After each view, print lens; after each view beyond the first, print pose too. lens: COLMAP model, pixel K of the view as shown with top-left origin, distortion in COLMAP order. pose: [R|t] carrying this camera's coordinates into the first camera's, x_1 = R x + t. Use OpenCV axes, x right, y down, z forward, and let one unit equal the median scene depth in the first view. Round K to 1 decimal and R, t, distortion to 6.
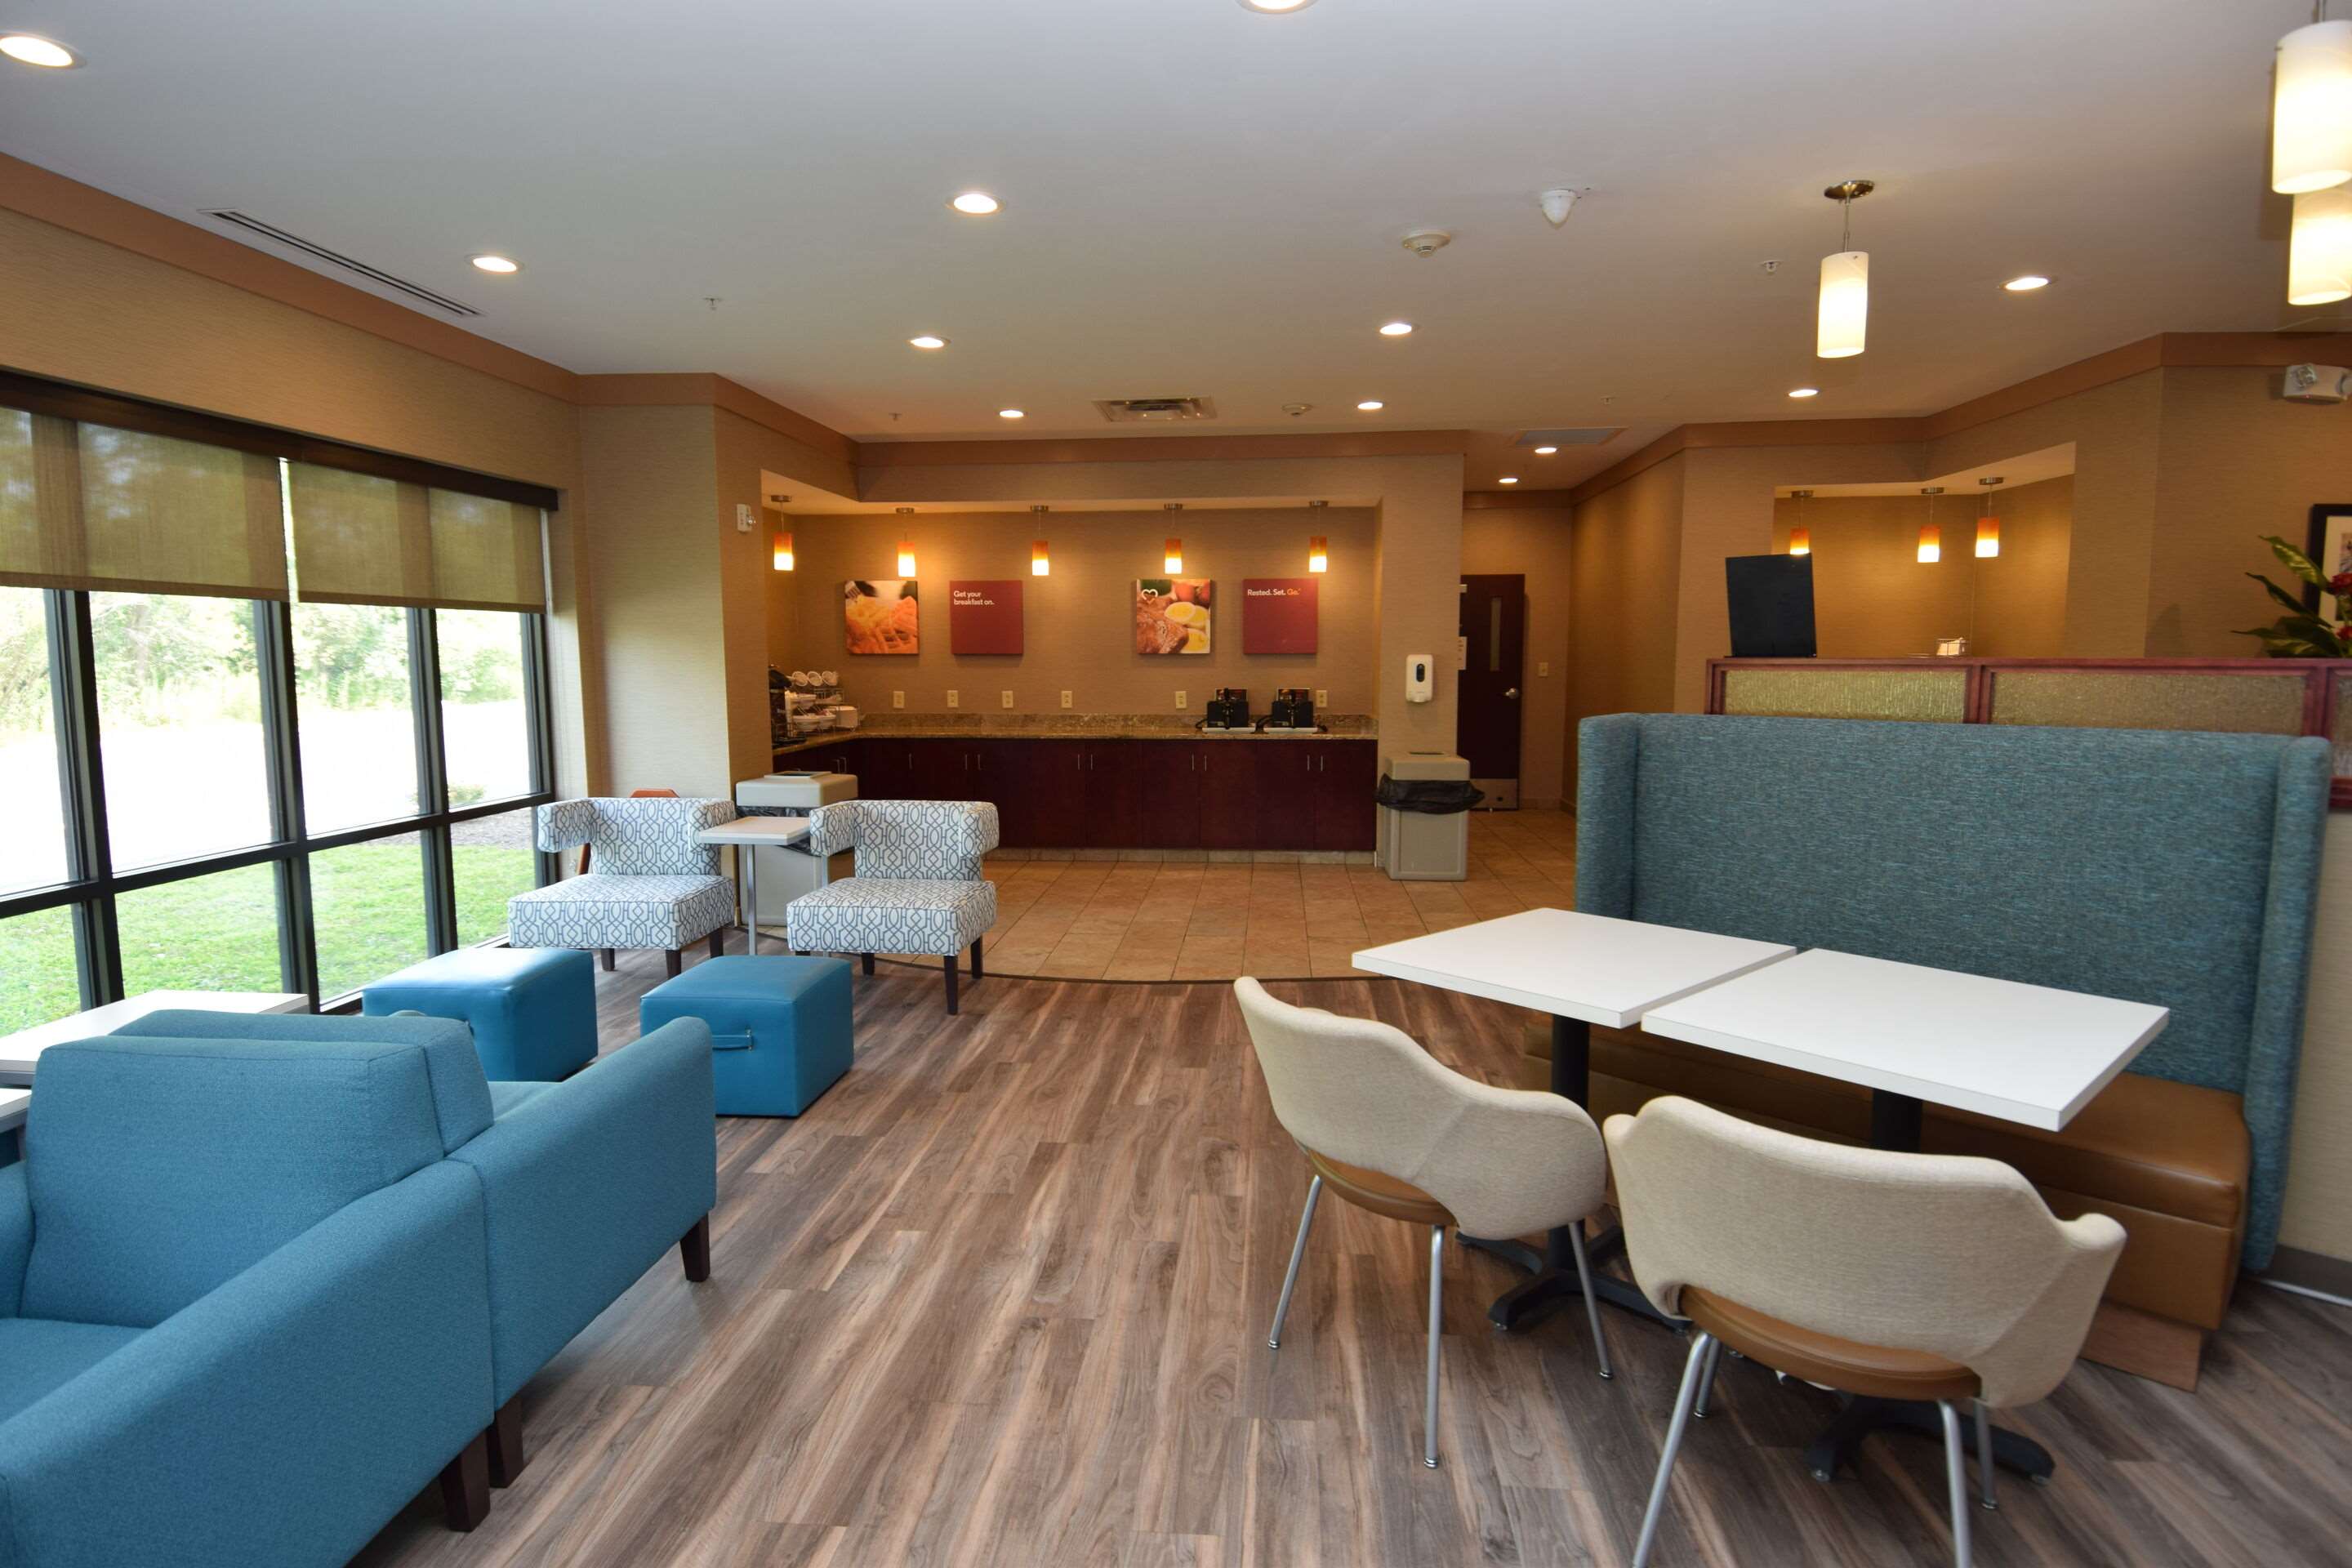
lens RADIAL K [[1165.7, 0, 1179.5], [0, 1165.7, 776.9], [0, 0, 1]] dist [-0.001276, -0.000557]
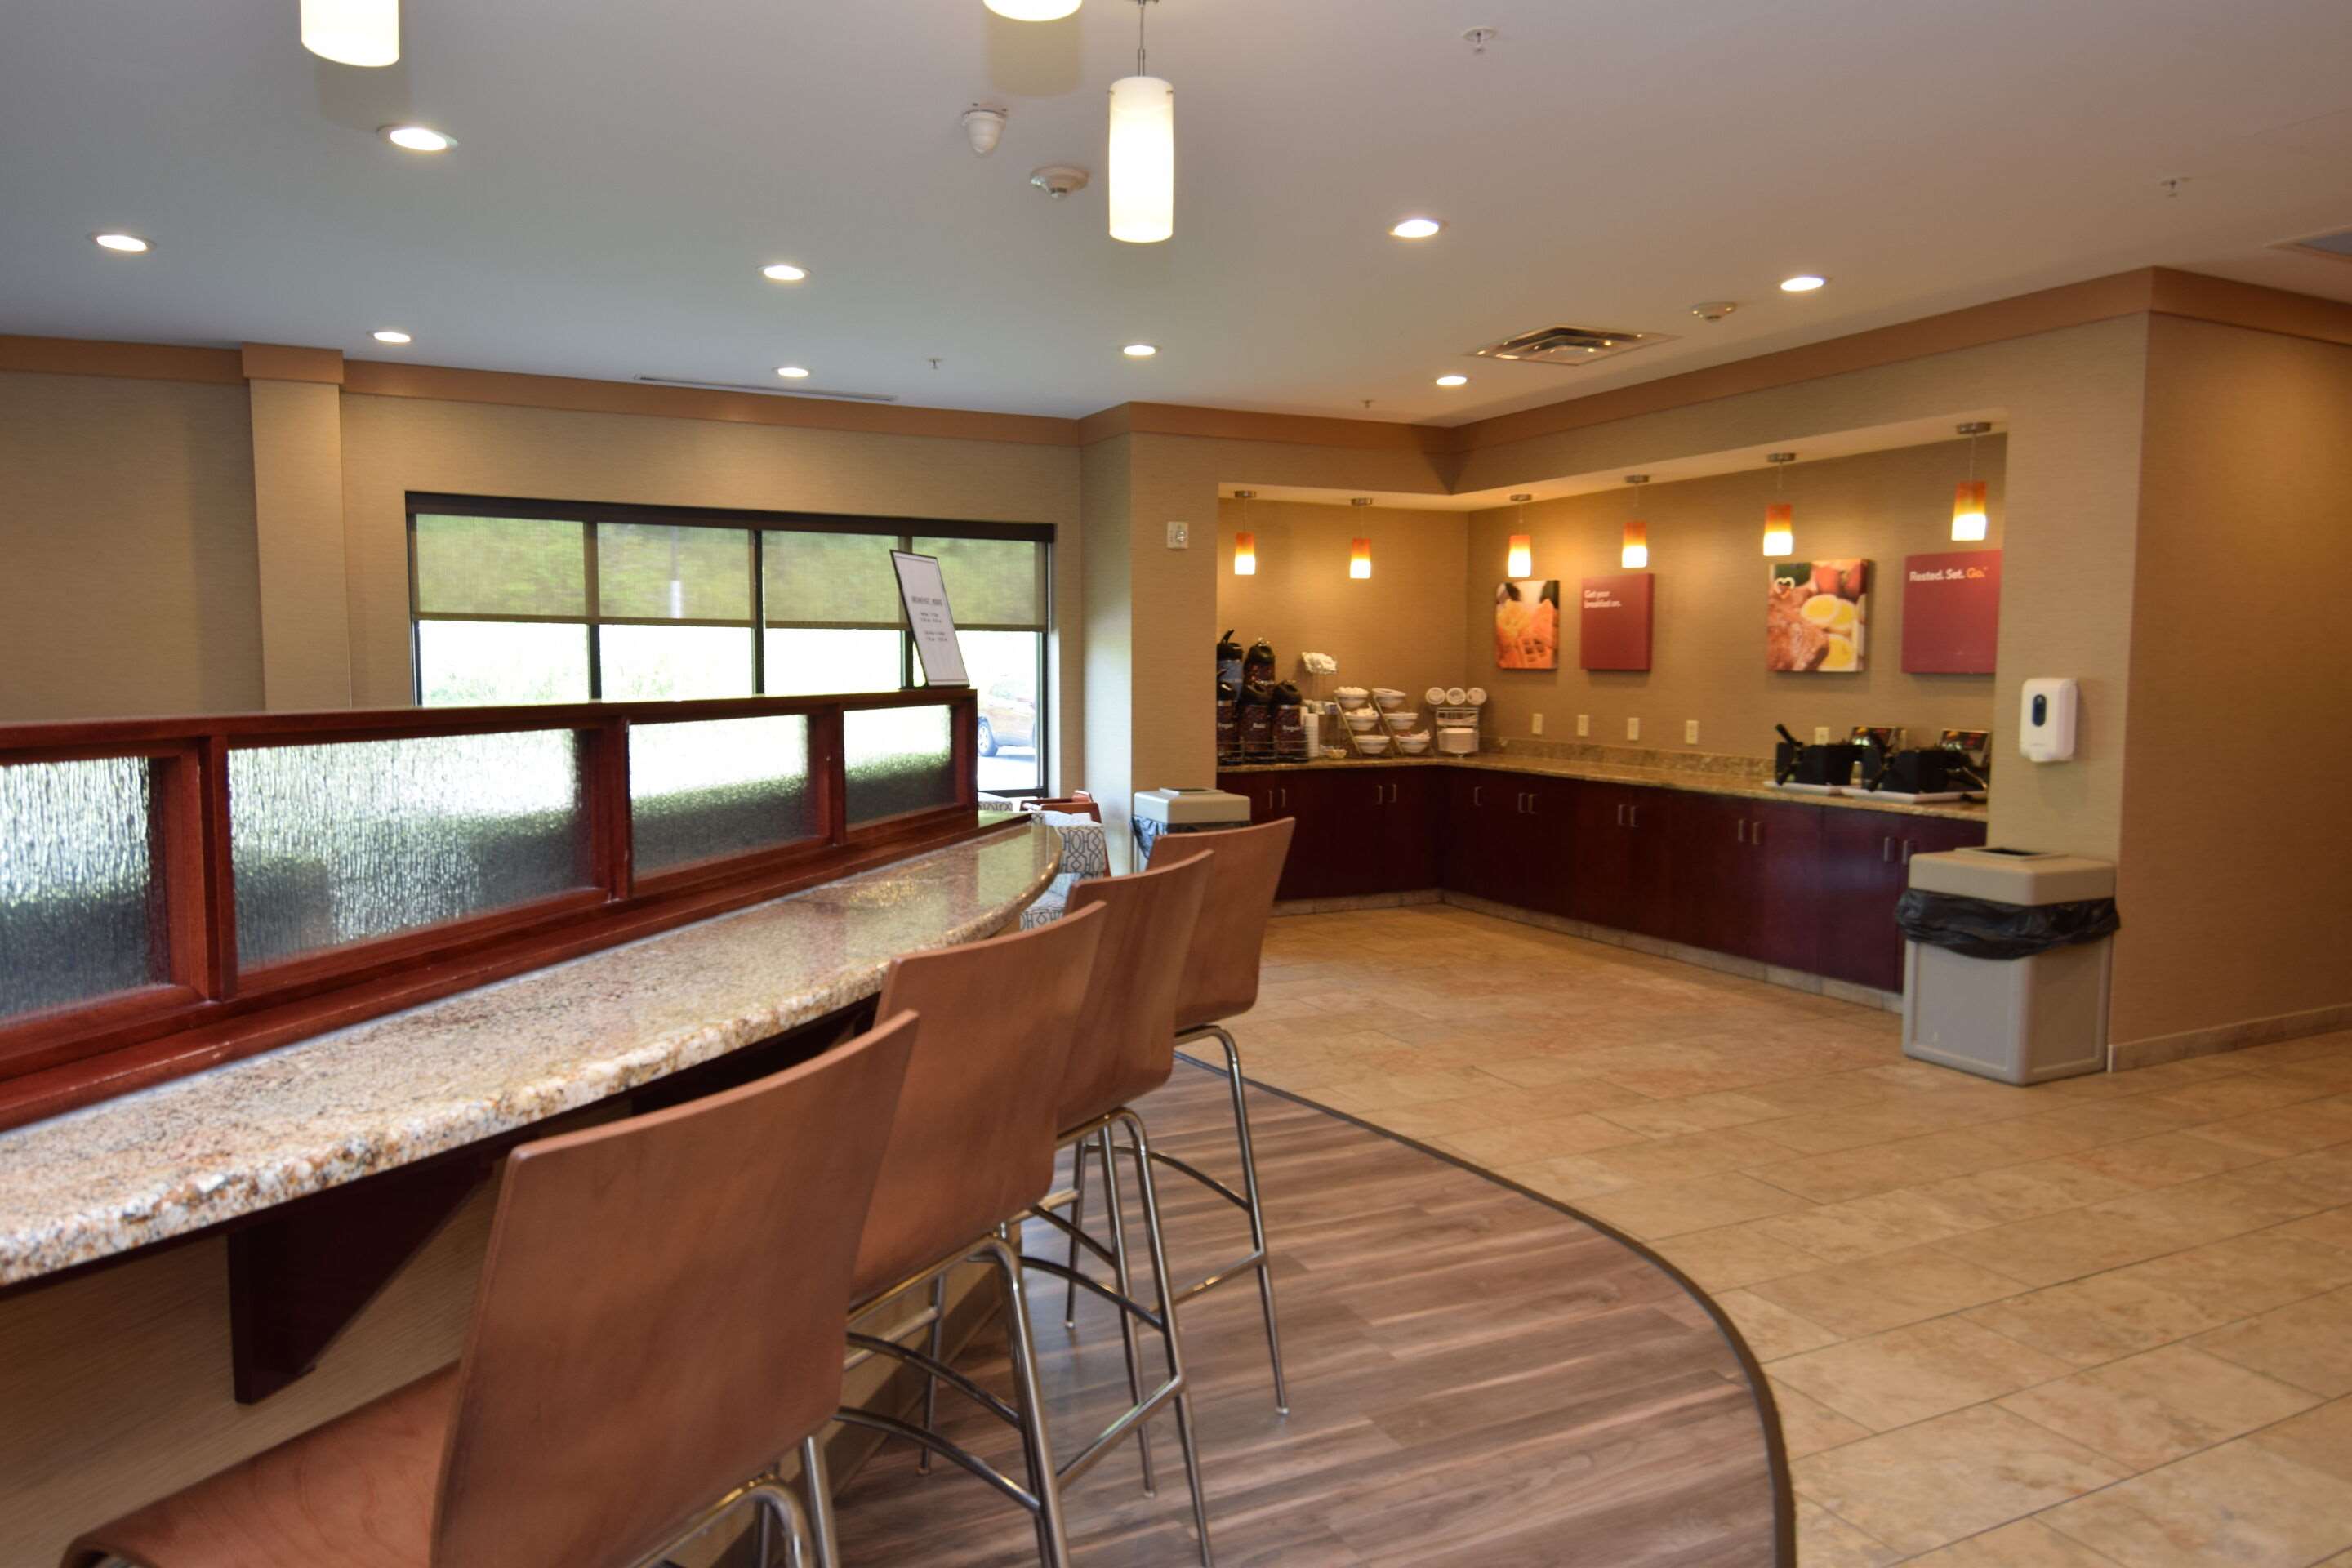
lens RADIAL K [[1487.5, 0, 1176.0], [0, 1487.5, 784.0], [0, 0, 1]] dist [-0.042745, -0.001516]
pose [[0.501567, 0.072768, -0.862053, 0.552964], [-0.092630, 0.995245, 0.030116, -0.032567], [0.860146, 0.064747, 0.505922, 0.256575]]
